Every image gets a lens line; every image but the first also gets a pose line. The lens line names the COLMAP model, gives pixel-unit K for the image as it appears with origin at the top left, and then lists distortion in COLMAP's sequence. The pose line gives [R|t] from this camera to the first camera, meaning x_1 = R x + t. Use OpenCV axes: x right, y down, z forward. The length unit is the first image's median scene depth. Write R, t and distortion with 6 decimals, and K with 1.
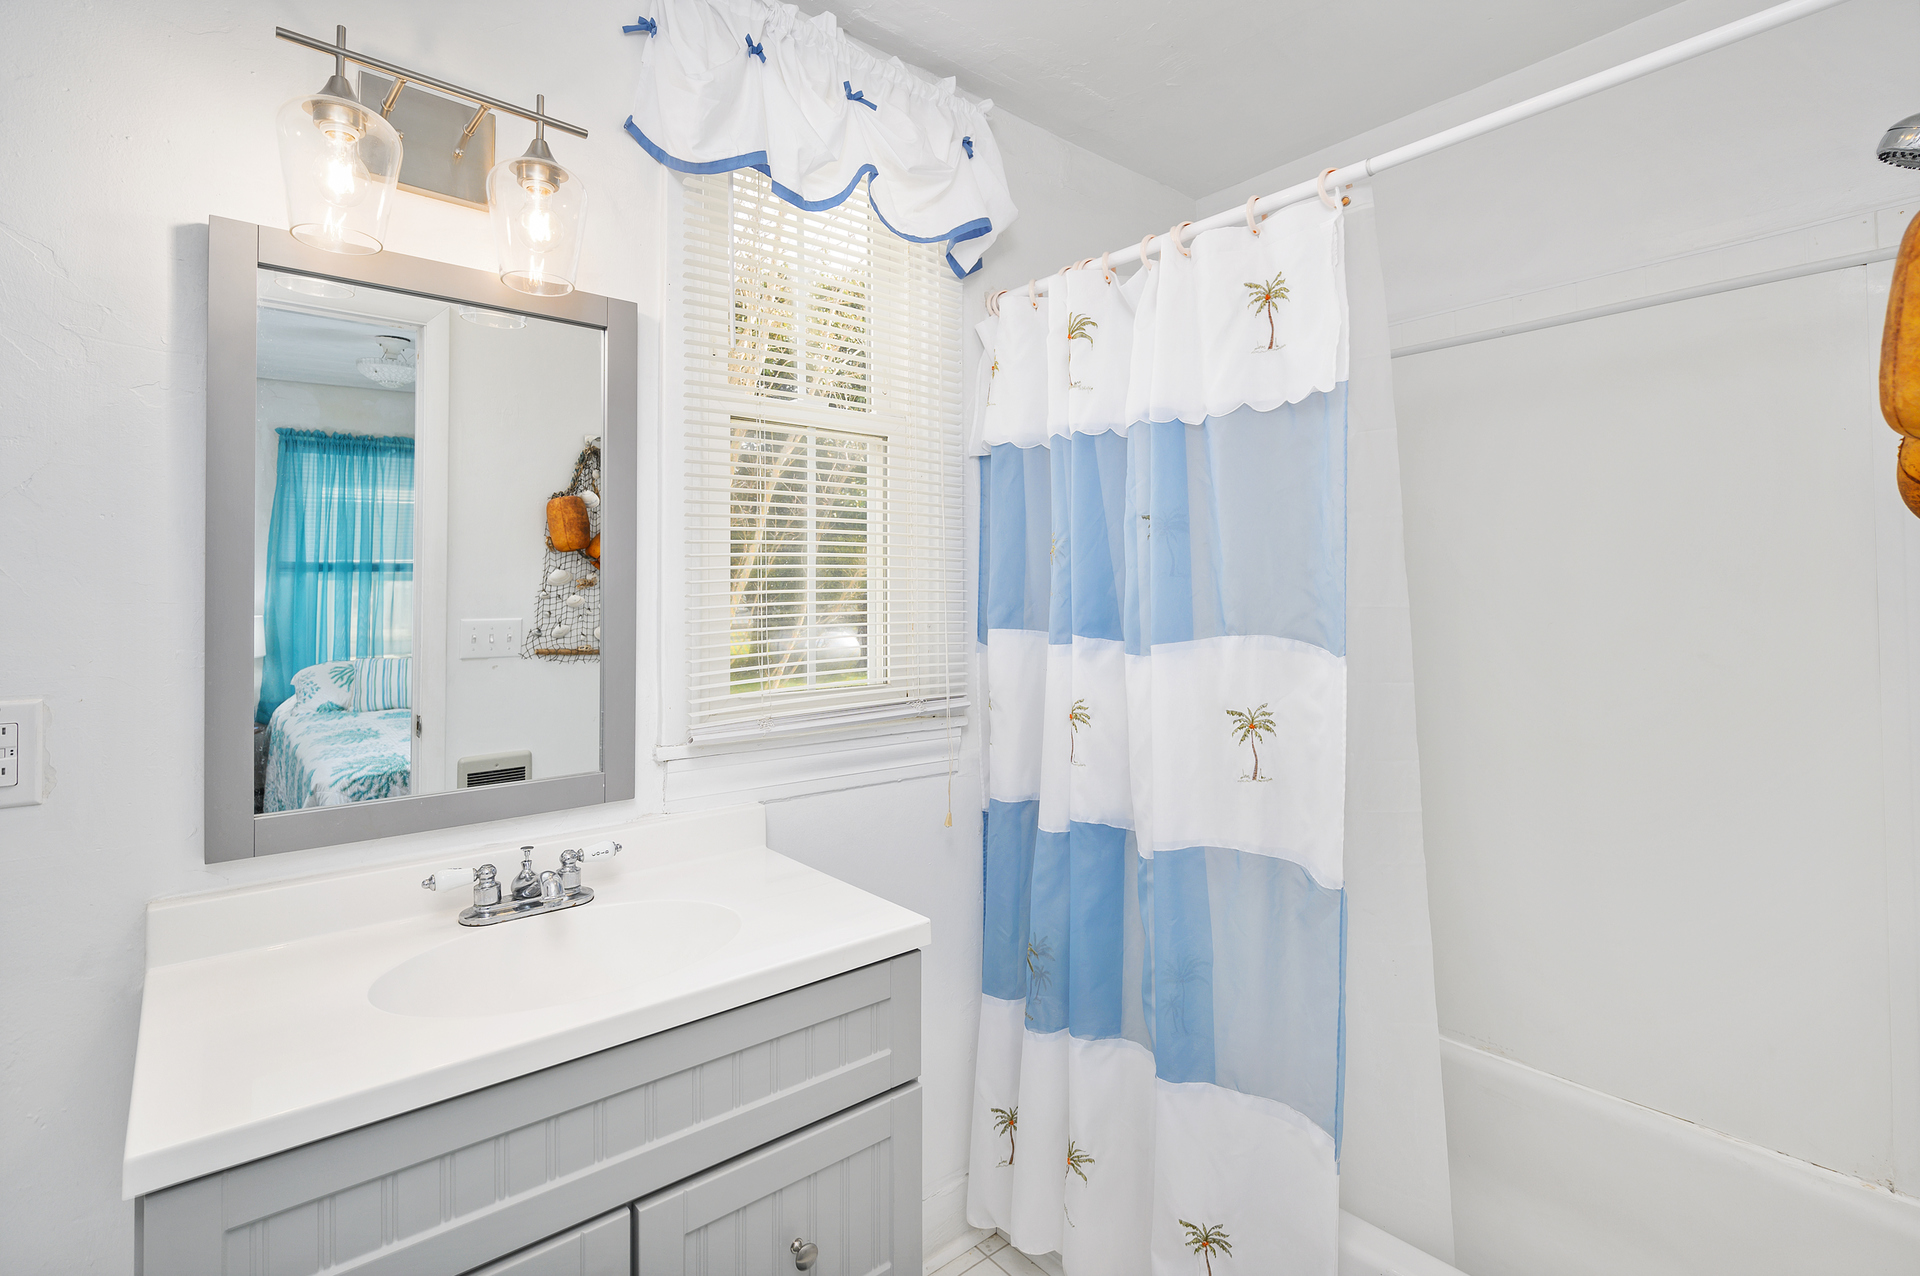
lens RADIAL K [[906.8, 0, 954.9], [0, 906.8, 601.5], [0, 0, 1]] dist [-0.002363, -0.000454]
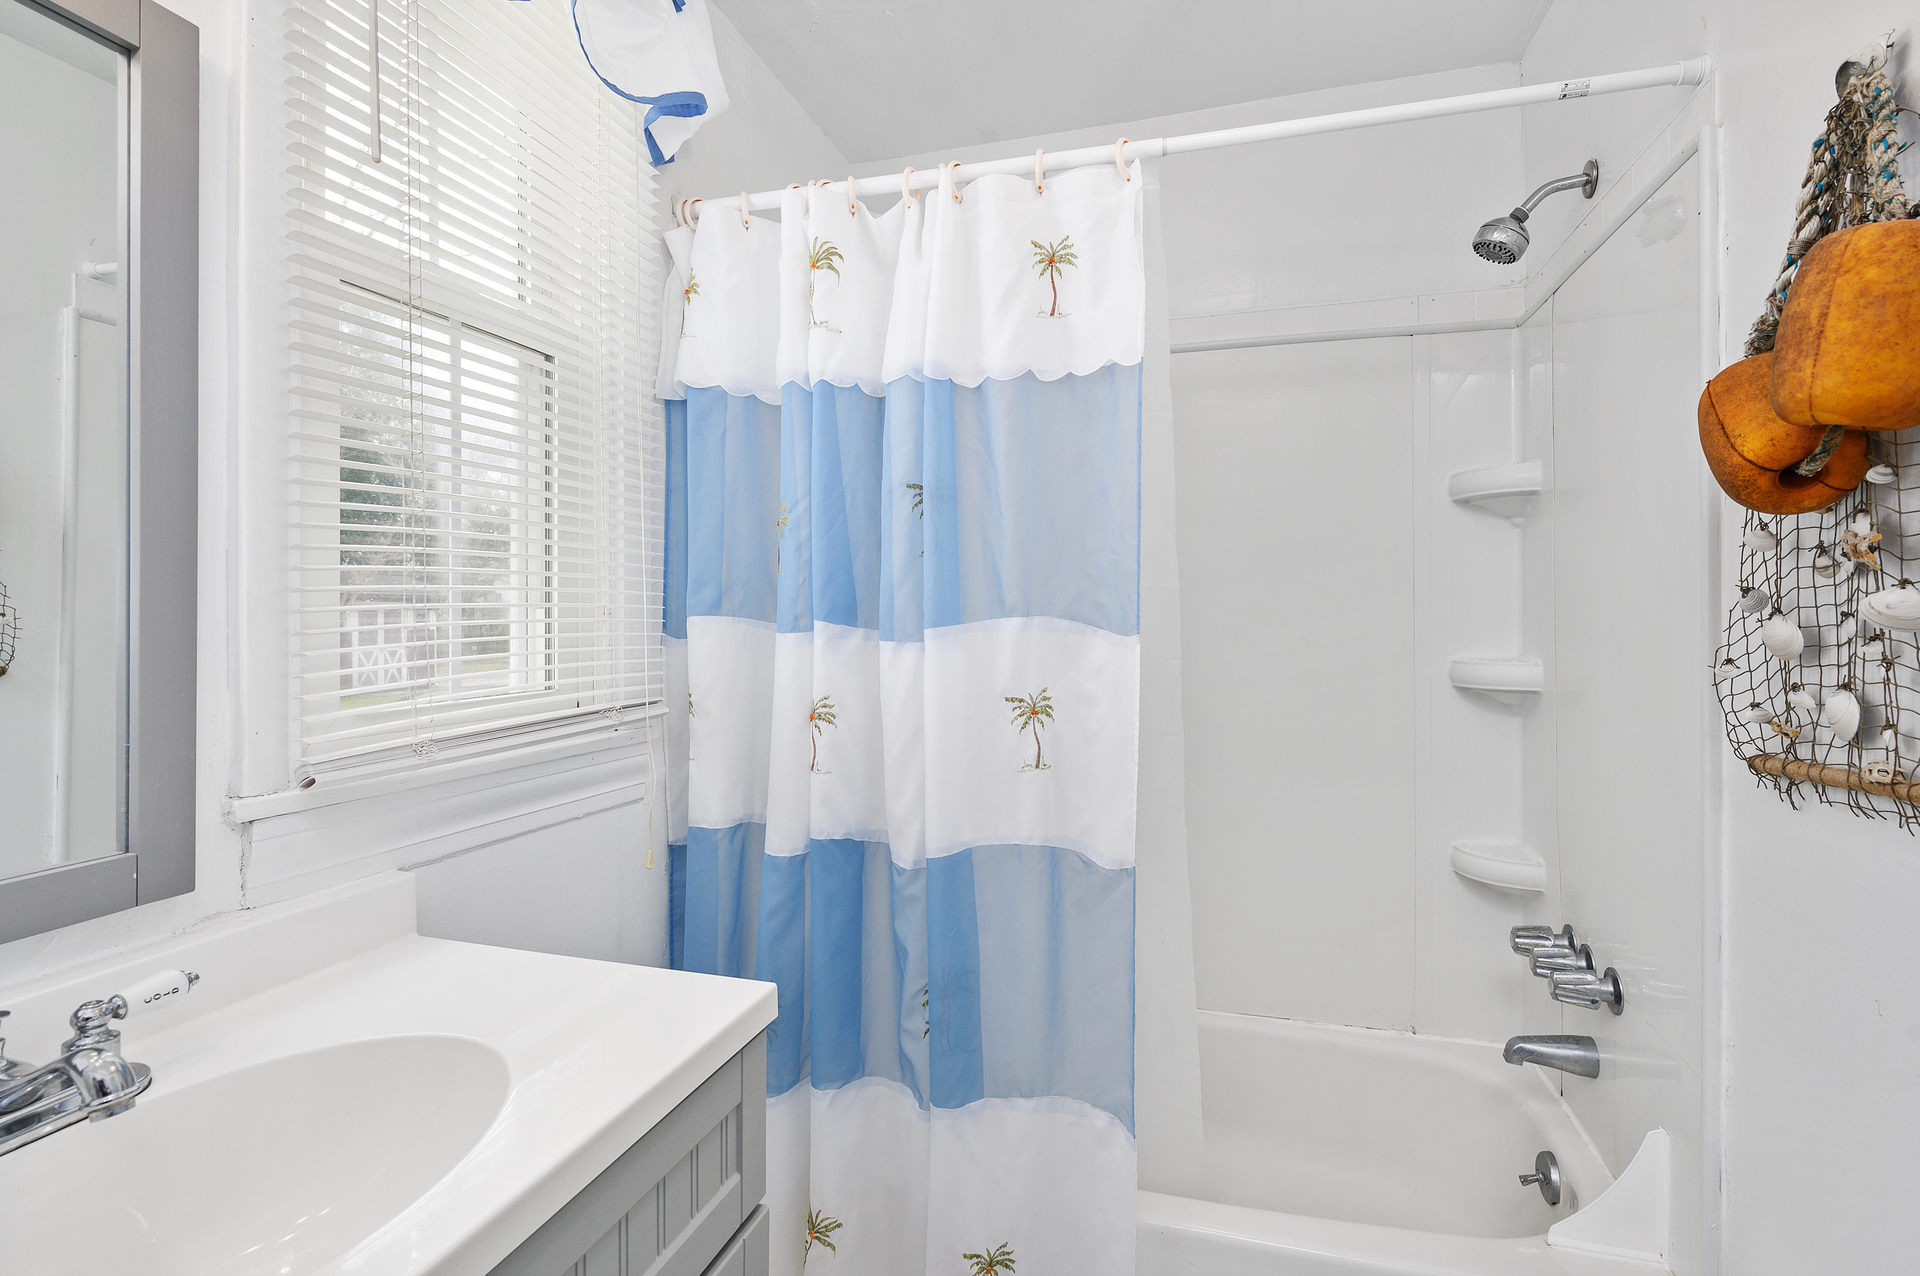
lens RADIAL K [[911.9, 0, 960.0], [0, 911.9, 638.0], [0, 0, 1]] dist [-0.005148, -0.000771]
pose [[0.834141, -0.005854, 0.551521, -0.248691], [-0.004257, 0.999846, 0.017051, 0.041477], [-0.551535, -0.016571, 0.833987, 0.234702]]
